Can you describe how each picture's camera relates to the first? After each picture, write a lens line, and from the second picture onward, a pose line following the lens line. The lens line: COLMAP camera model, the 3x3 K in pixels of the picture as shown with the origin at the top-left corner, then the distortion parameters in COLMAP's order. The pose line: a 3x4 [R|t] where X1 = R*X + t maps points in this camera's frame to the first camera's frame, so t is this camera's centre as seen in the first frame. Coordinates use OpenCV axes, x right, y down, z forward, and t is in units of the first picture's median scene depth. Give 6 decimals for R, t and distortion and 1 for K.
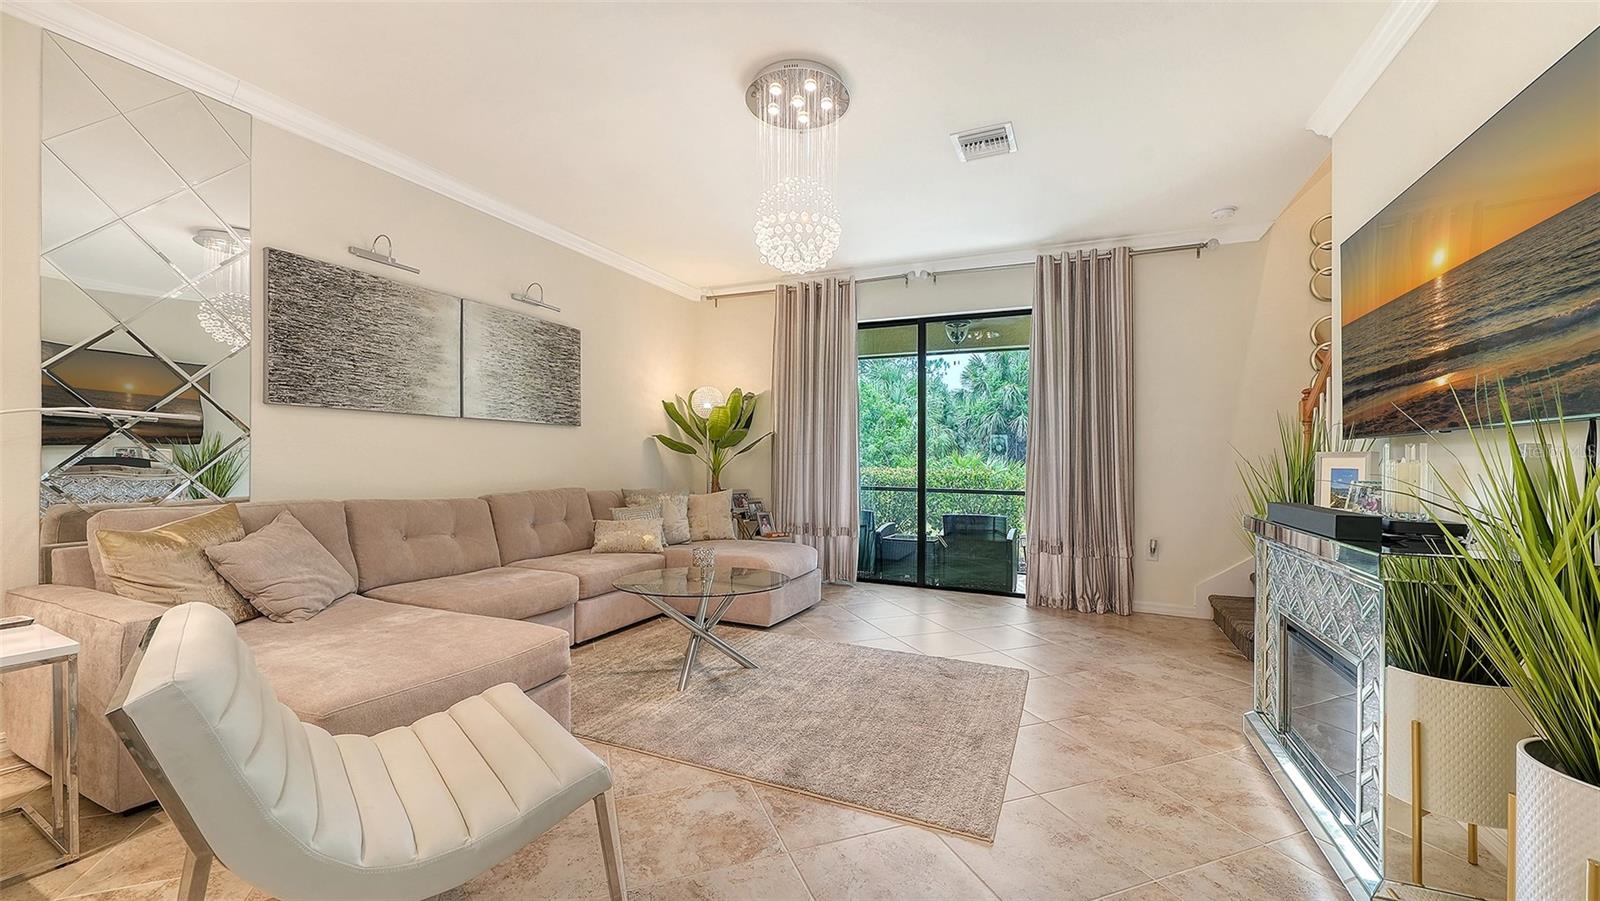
lens RADIAL K [[614.8, 0, 799.9], [0, 614.8, 459.3], [0, 0, 1]] dist [-0.003567, -0.001525]
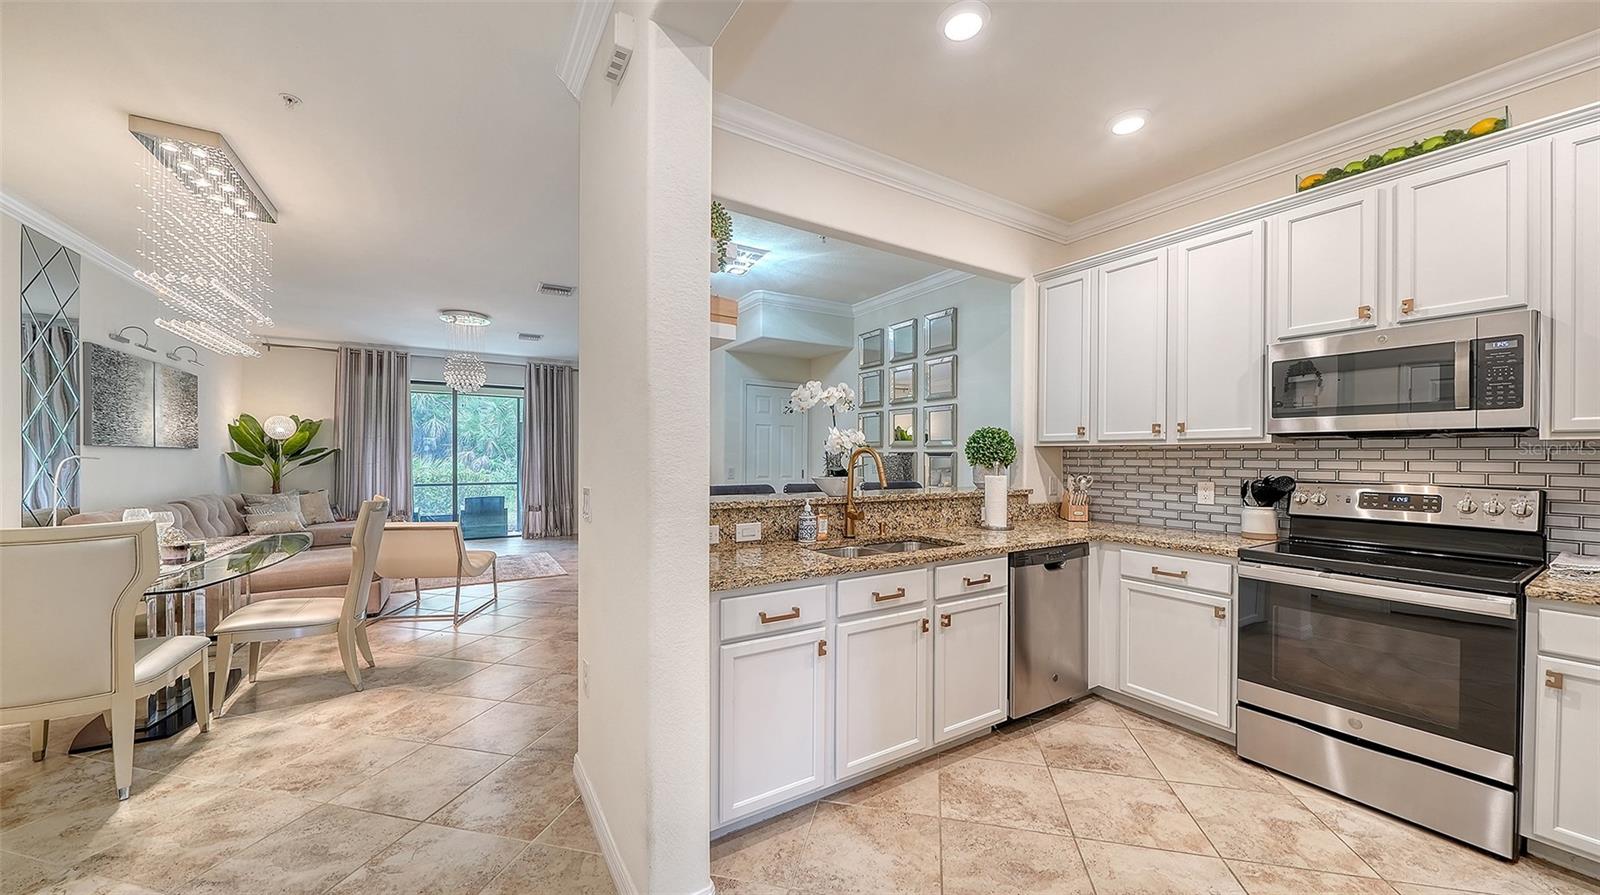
lens RADIAL K [[558.4, 0, 806.7], [0, 558.4, 449.3], [0, 0, 1]] dist [-0.006801, -0.000424]
pose [[0.553720, -0.001985, 0.832700, -1.002093], [0.007072, 0.999972, -0.002319, -0.062876], [-0.832673, 0.007172, 0.553719, -1.219152]]
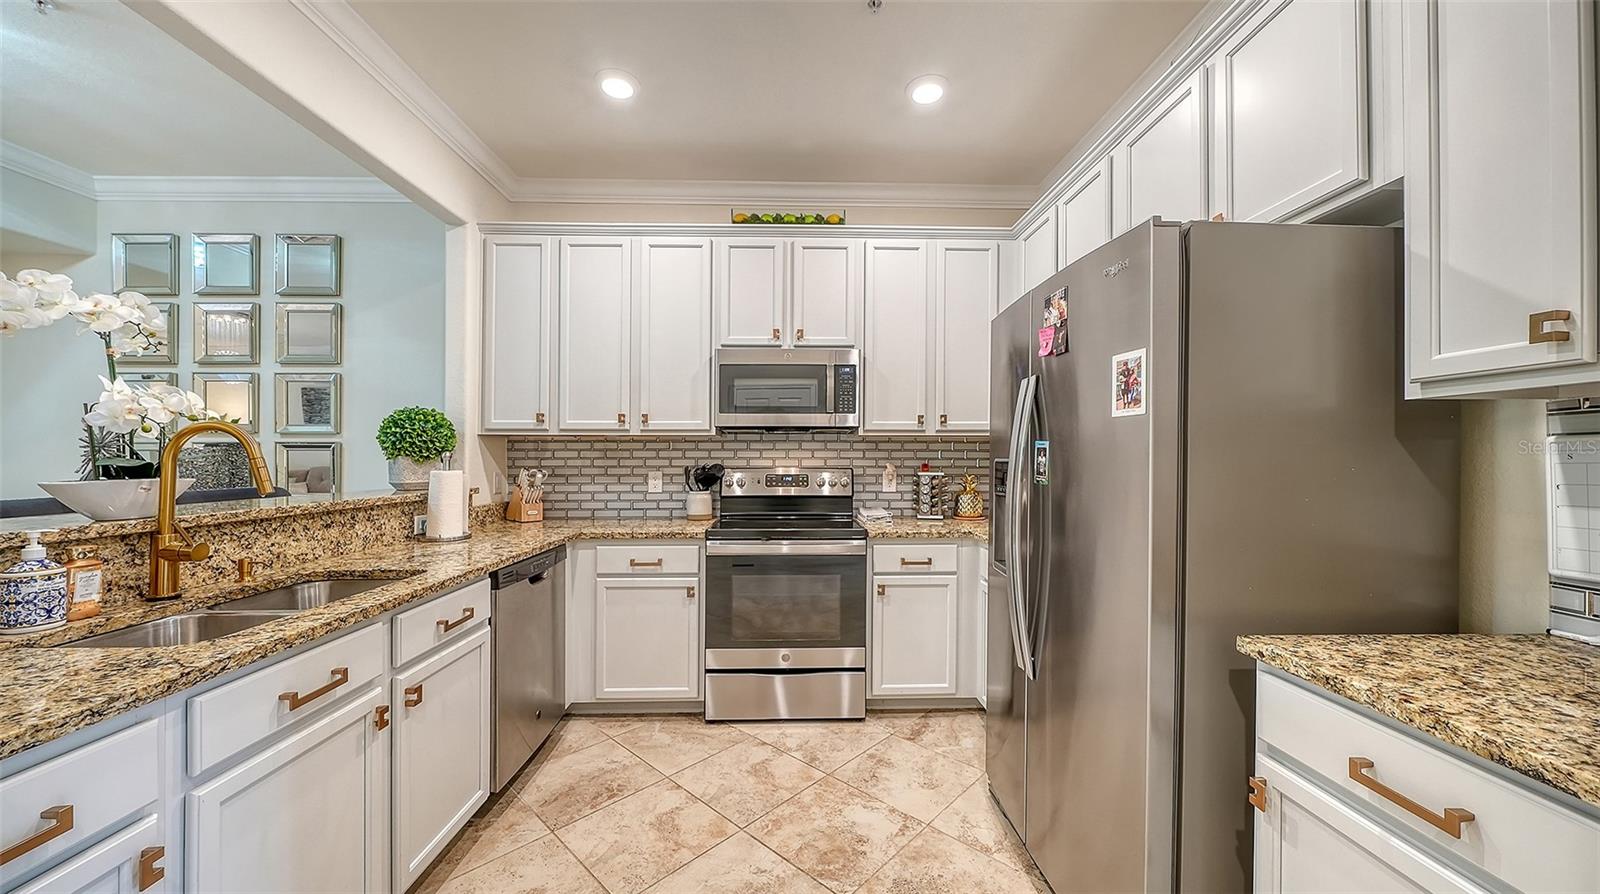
lens RADIAL K [[558.4, 0, 804.1], [0, 558.4, 451.2], [0, 0, 1]] dist [-0.006801, -0.000424]
pose [[-0.434206, -0.003626, 0.900806, -0.846714], [-0.000255, 0.999992, 0.003903, -0.044182], [-0.900813, 0.001465, -0.434204, -1.053225]]
